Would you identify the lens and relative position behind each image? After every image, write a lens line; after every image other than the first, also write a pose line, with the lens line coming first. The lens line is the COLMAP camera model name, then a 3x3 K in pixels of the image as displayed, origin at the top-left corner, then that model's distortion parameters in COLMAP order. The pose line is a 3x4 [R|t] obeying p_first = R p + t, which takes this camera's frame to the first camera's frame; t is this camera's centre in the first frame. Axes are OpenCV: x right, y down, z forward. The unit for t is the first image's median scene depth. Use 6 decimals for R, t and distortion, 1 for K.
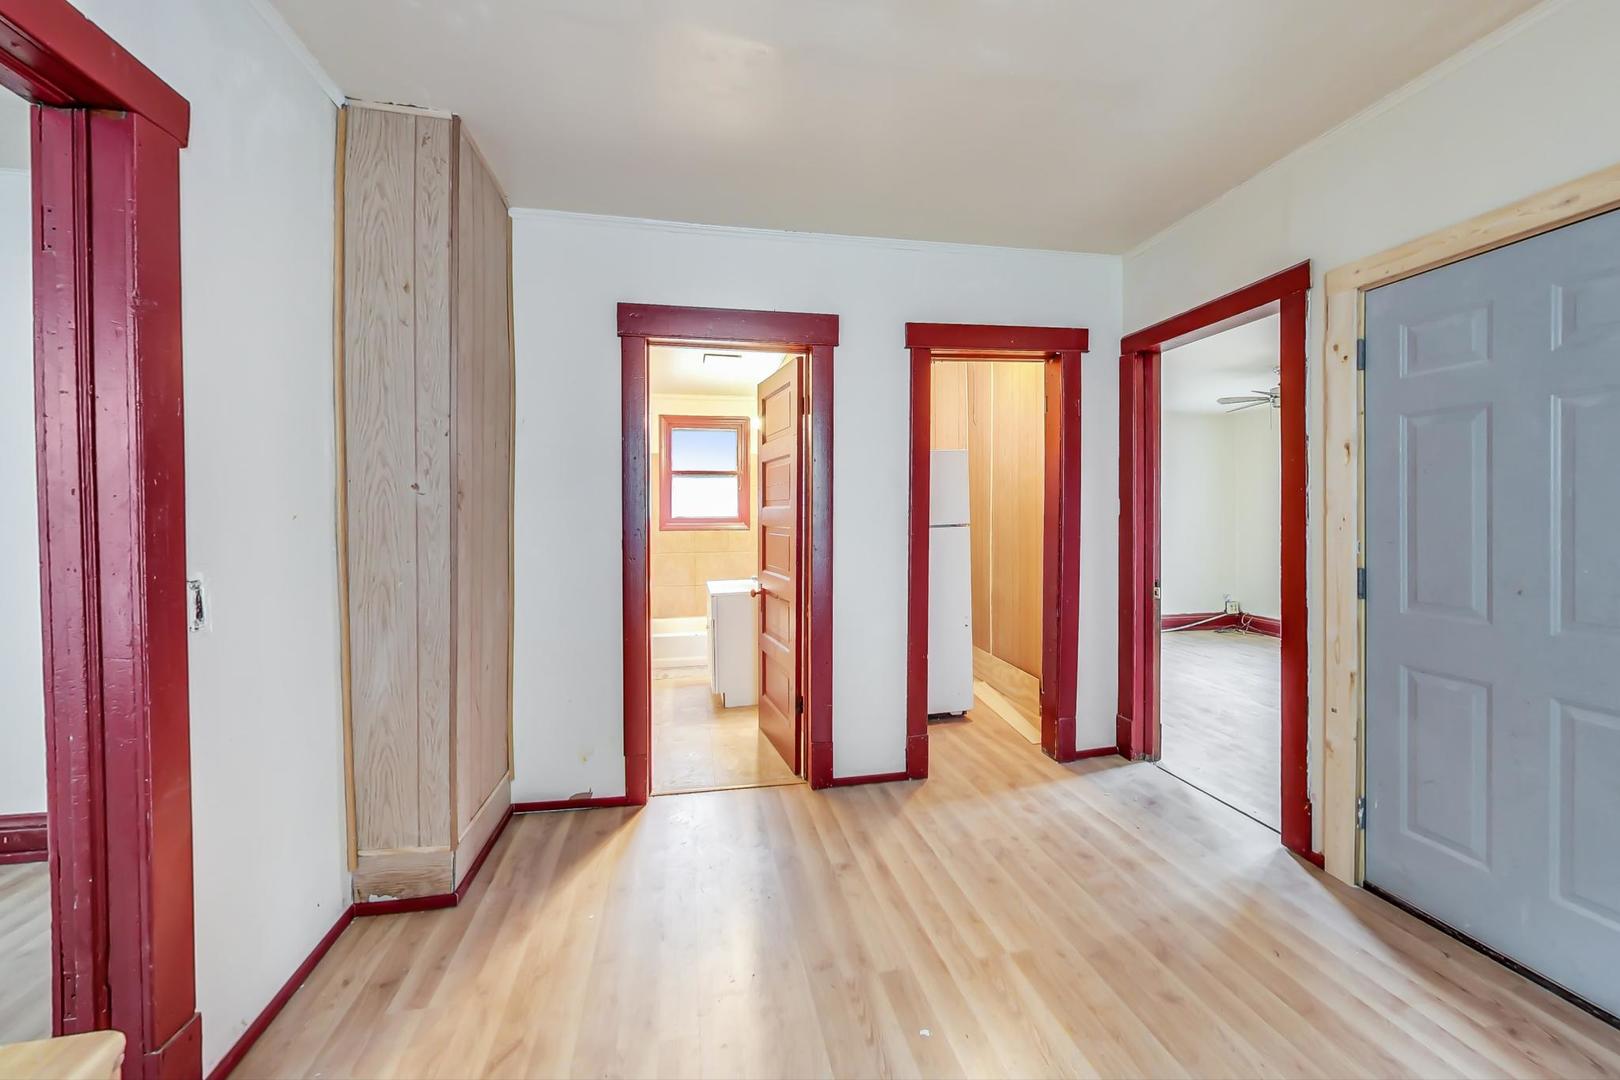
lens RADIAL K [[623.8, 0, 811.3], [0, 623.8, 532.1], [0, 0, 1]] dist [0.007013, -0.000243]
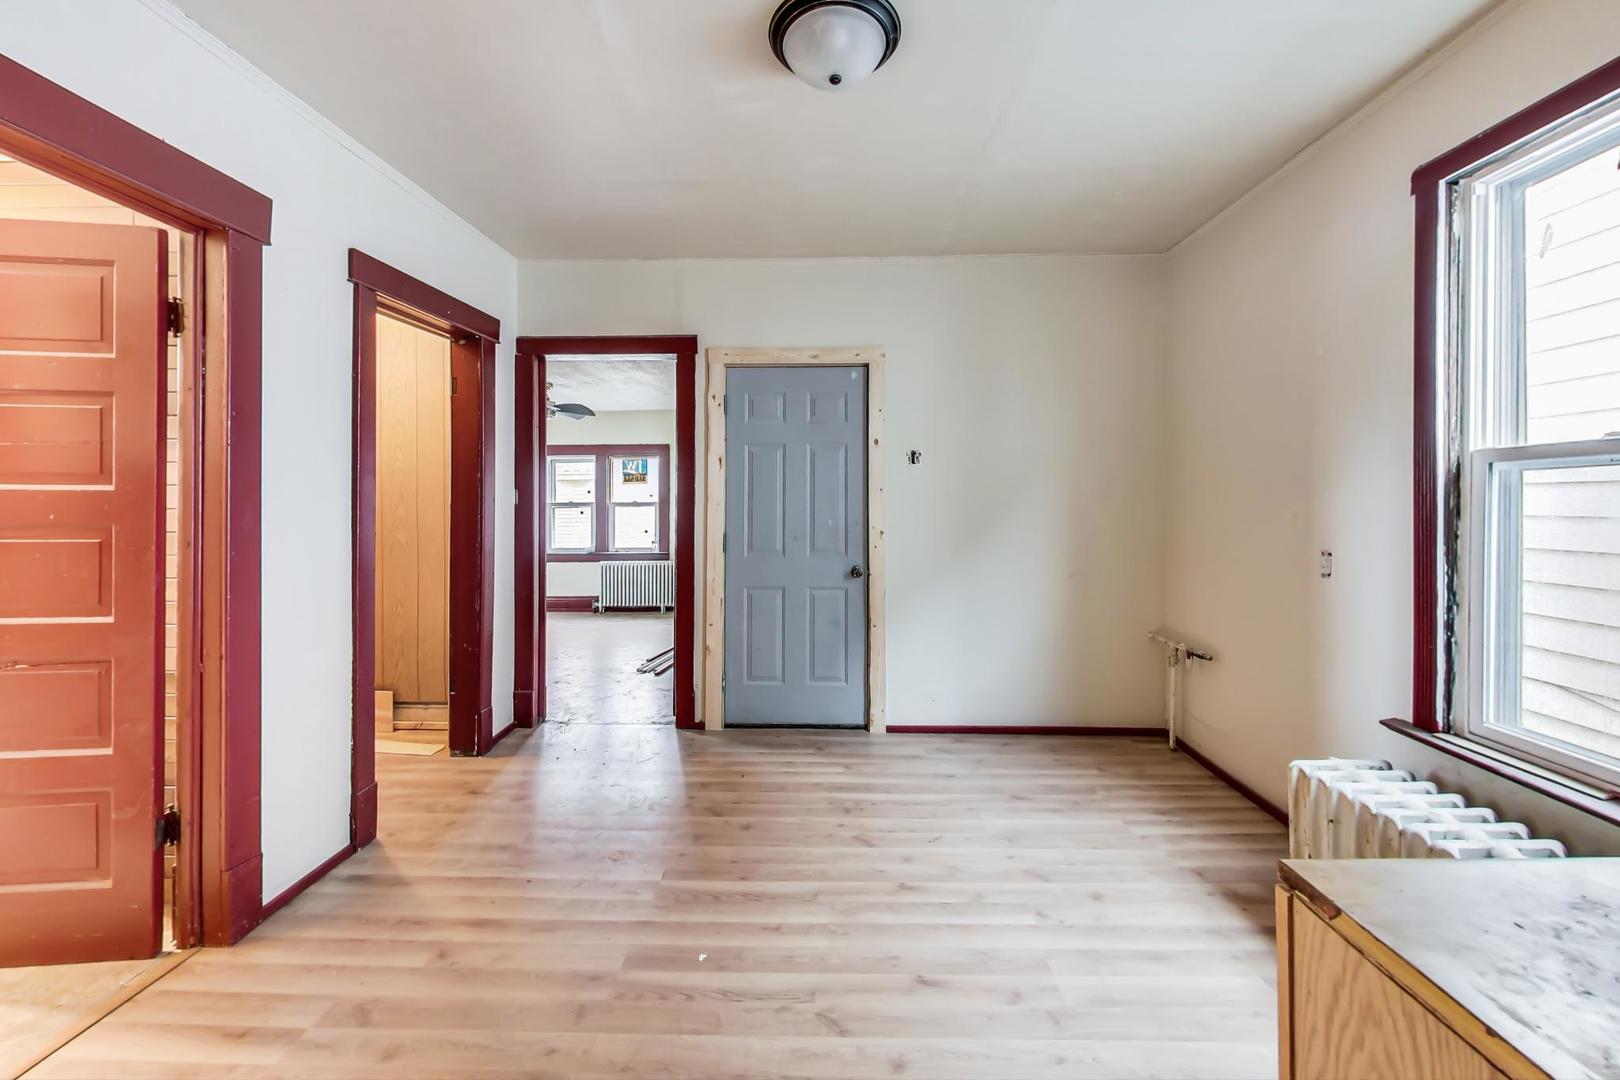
lens RADIAL K [[618.7, 0, 814.0], [0, 618.7, 507.4], [0, 0, 1]] dist [-0.000983, -0.000369]
pose [[0.213279, -0.003803, 0.976984, -0.612626], [0.032860, 0.999455, -0.003283, 0.002705], [-0.976438, 0.032804, 0.213288, 0.388221]]
